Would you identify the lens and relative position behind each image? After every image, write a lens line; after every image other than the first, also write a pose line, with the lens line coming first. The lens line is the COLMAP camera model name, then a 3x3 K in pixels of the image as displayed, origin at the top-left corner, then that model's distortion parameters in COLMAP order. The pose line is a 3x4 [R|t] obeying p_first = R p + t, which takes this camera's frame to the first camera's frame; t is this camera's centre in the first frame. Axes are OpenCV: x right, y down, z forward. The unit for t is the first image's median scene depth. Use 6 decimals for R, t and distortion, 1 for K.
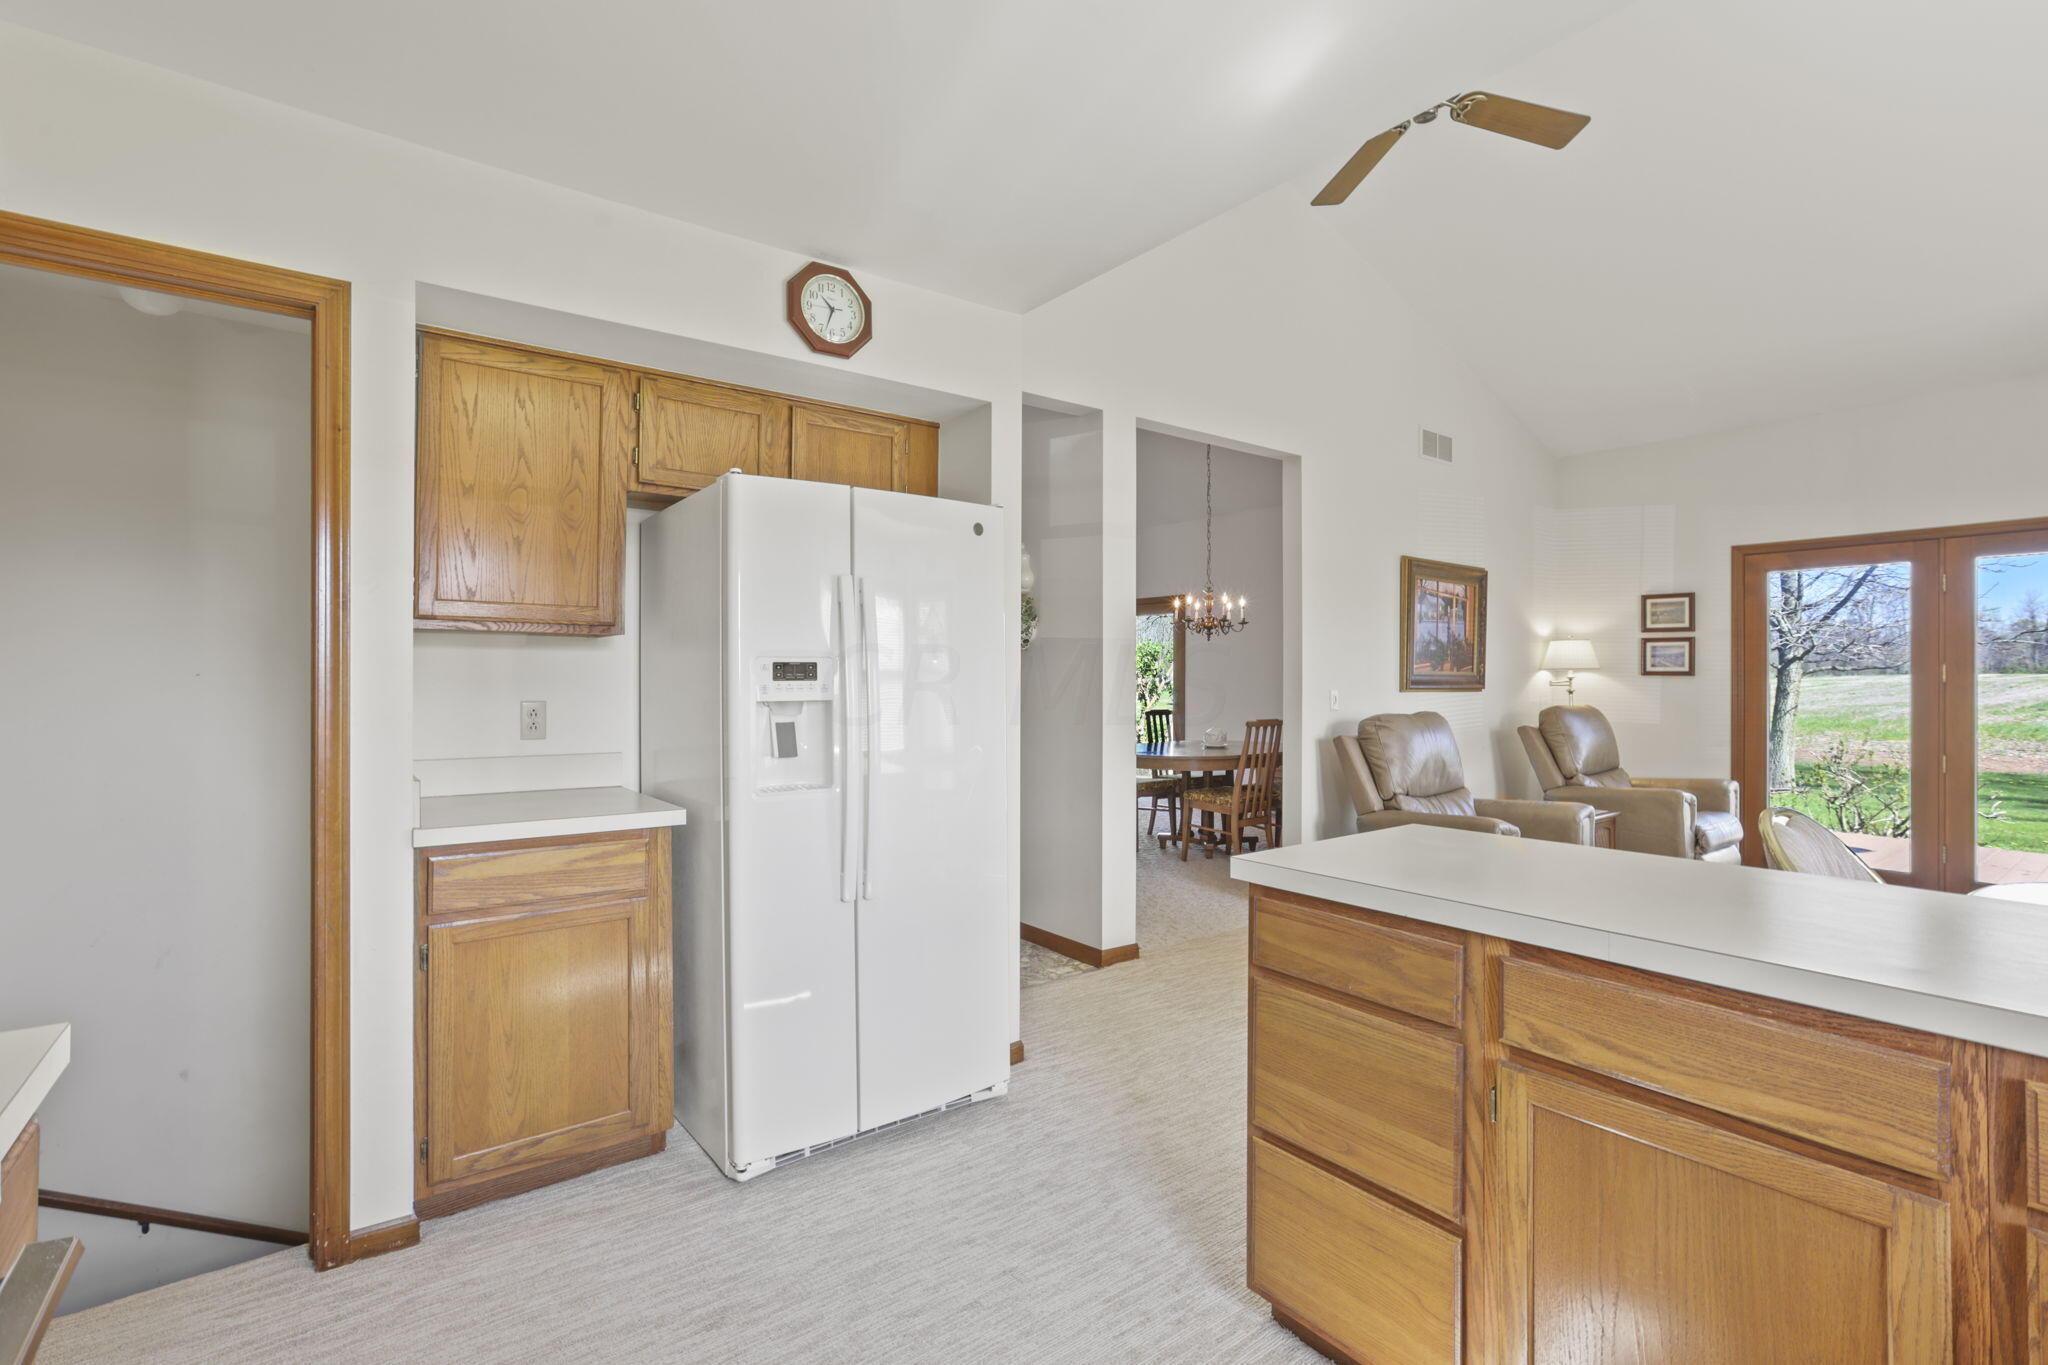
lens RADIAL K [[938.7, 0, 1023.2], [0, 938.7, 670.3], [0, 0, 1]] dist [-0.022223, 0.011519]
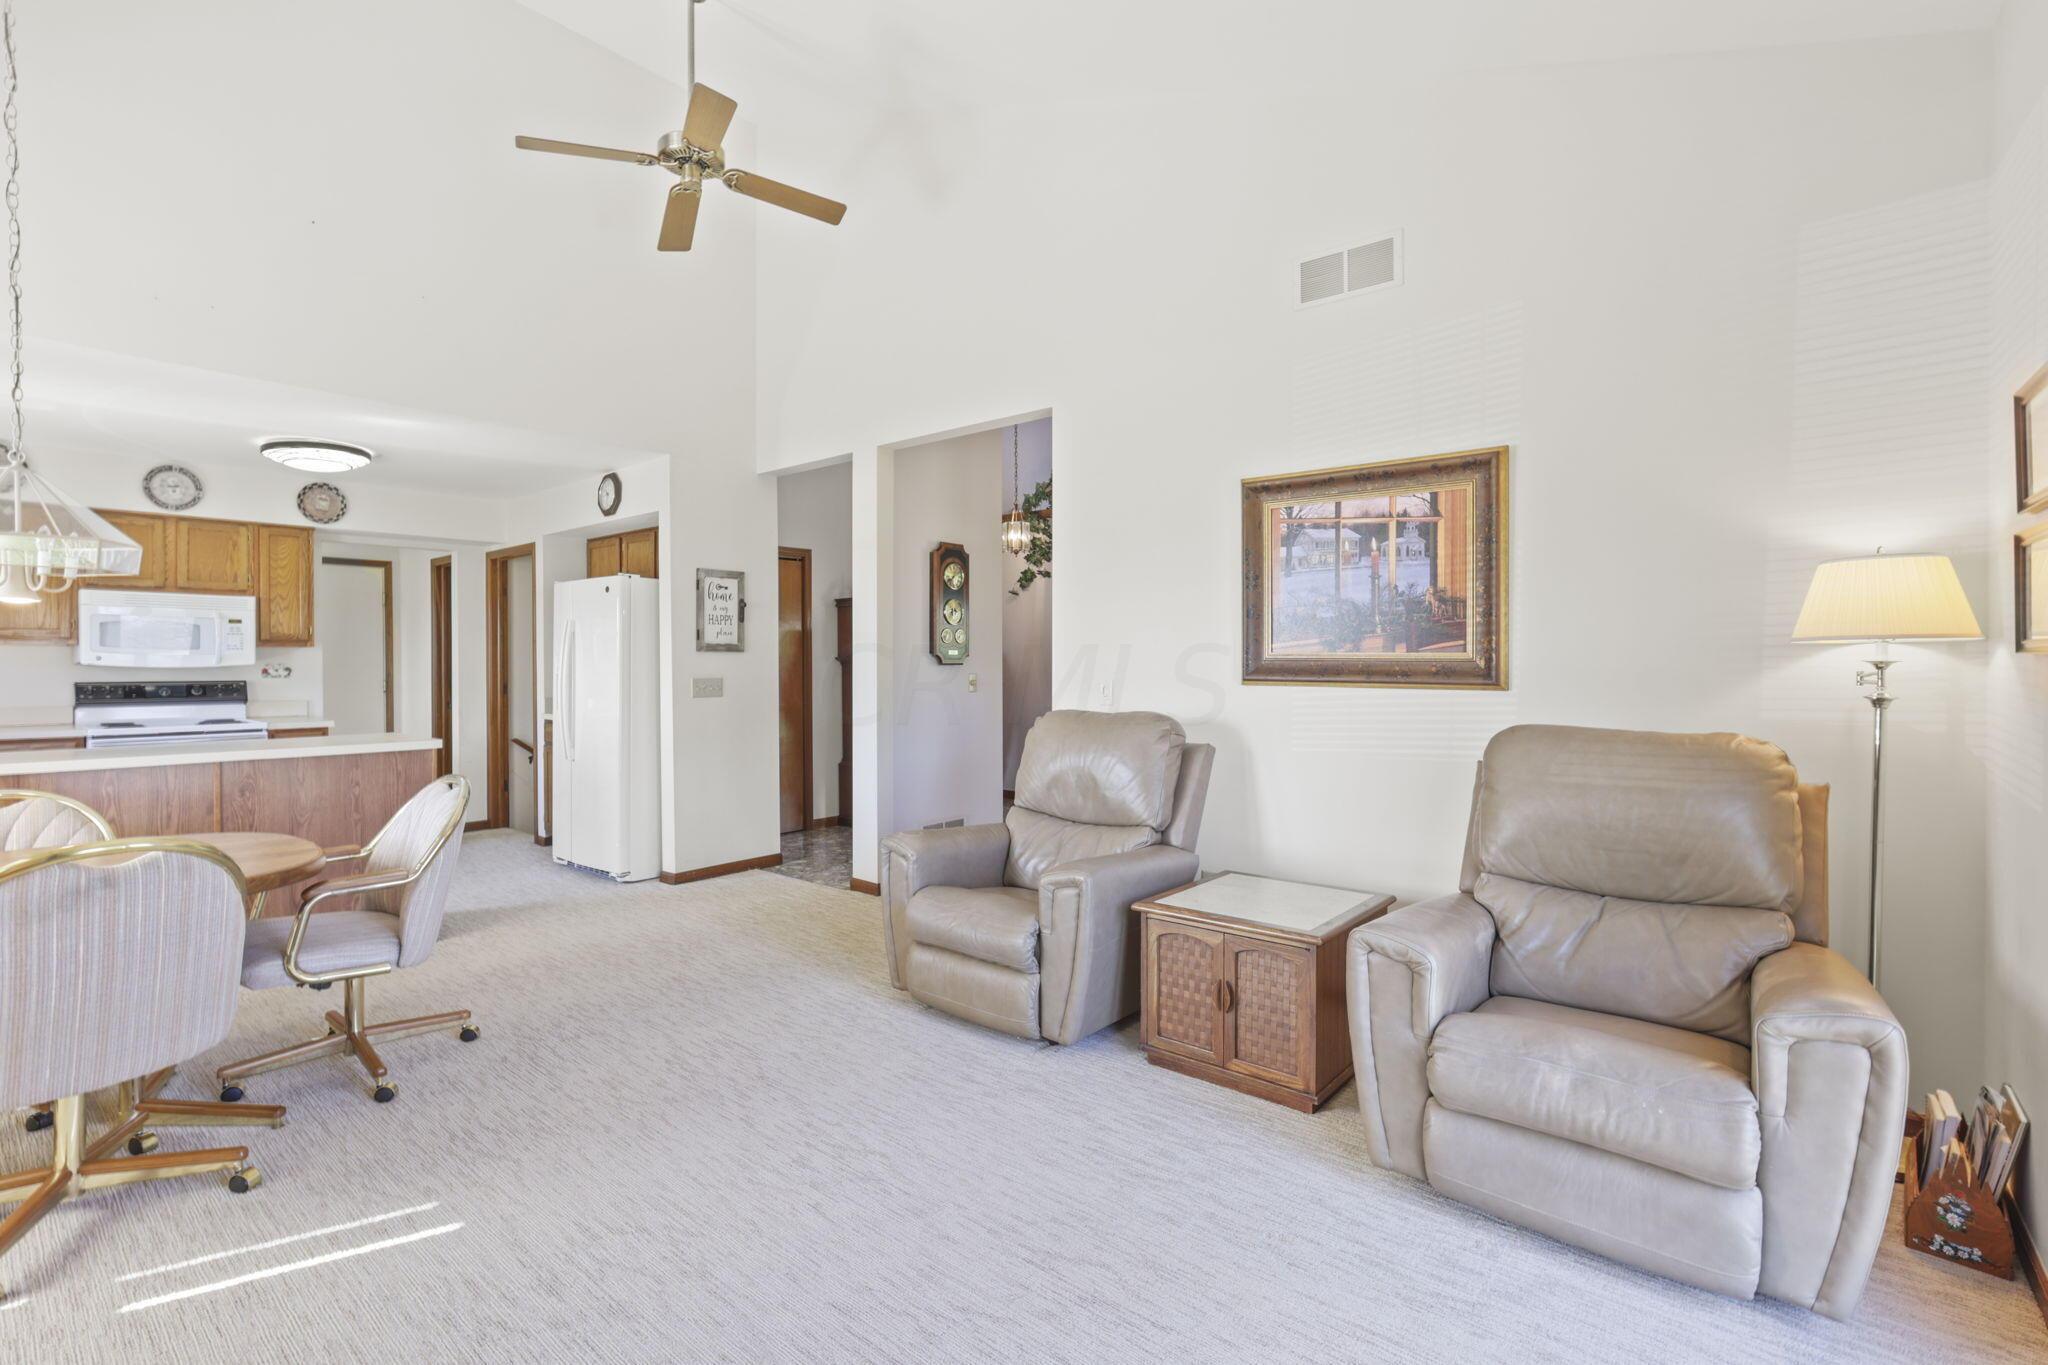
lens RADIAL K [[938.7, 0, 1015.1], [0, 938.7, 673.4], [0, 0, 1]] dist [-0.022223, 0.011519]
pose [[0.219490, 0.008181, -0.975581, 2.296938], [0.007246, 0.999924, 0.010016, 0.016394], [0.975588, -0.009268, 0.219414, 1.562917]]
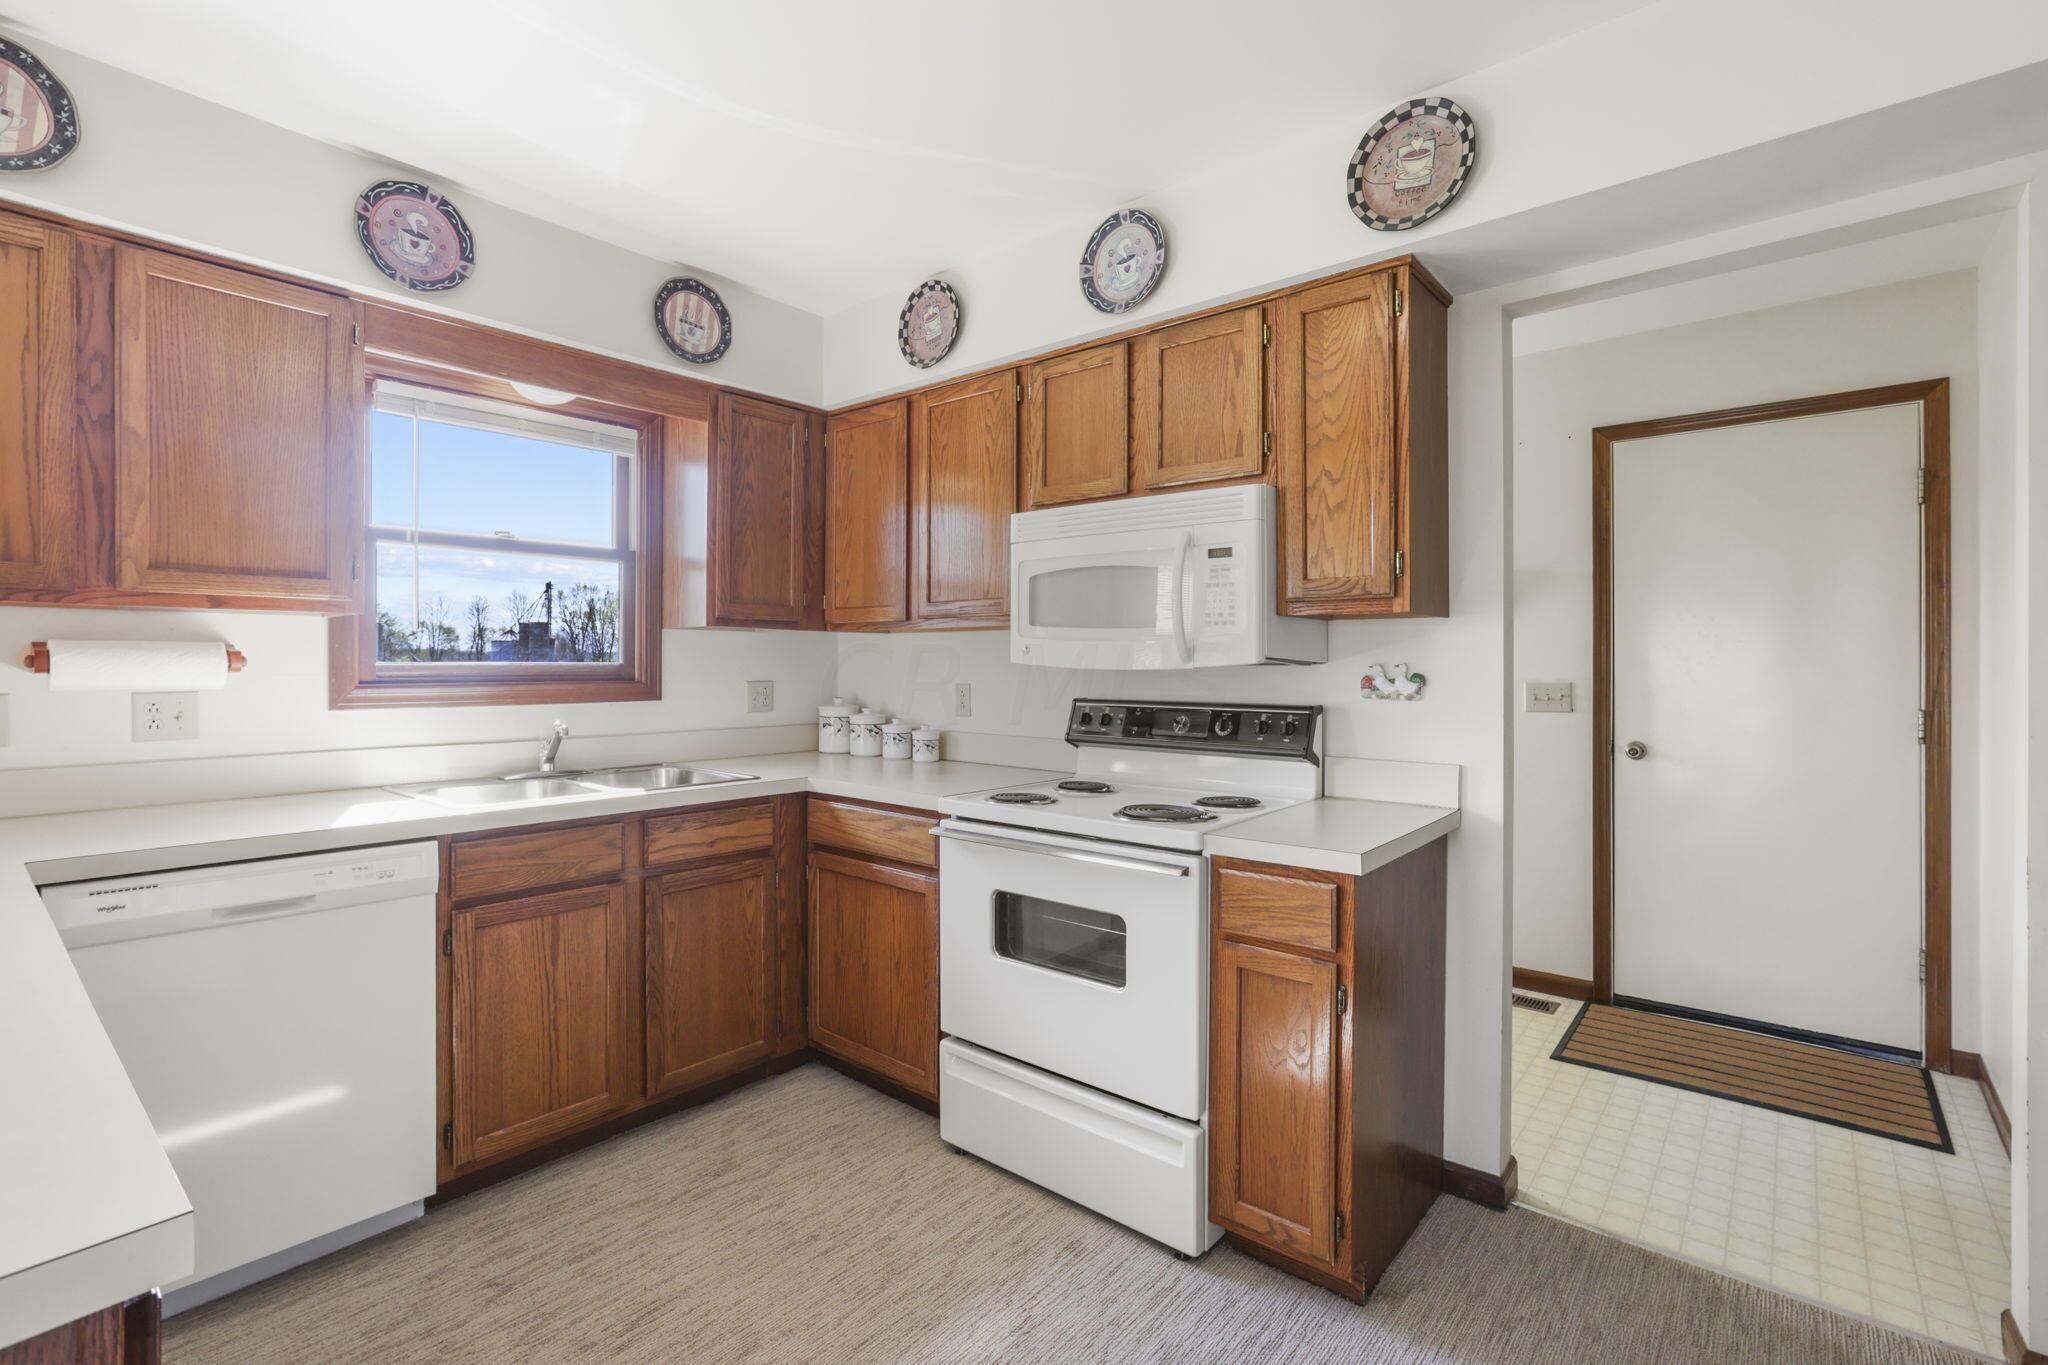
lens RADIAL K [[938.7, 0, 1042.5], [0, 938.7, 657.4], [0, 0, 1]] dist [-0.022223, 0.011519]
pose [[-0.973079, -0.005273, -0.230410, -0.008238], [-0.002480, 0.999920, -0.012412, 0.008432], [0.230457, -0.011507, -0.973014, 1.020972]]
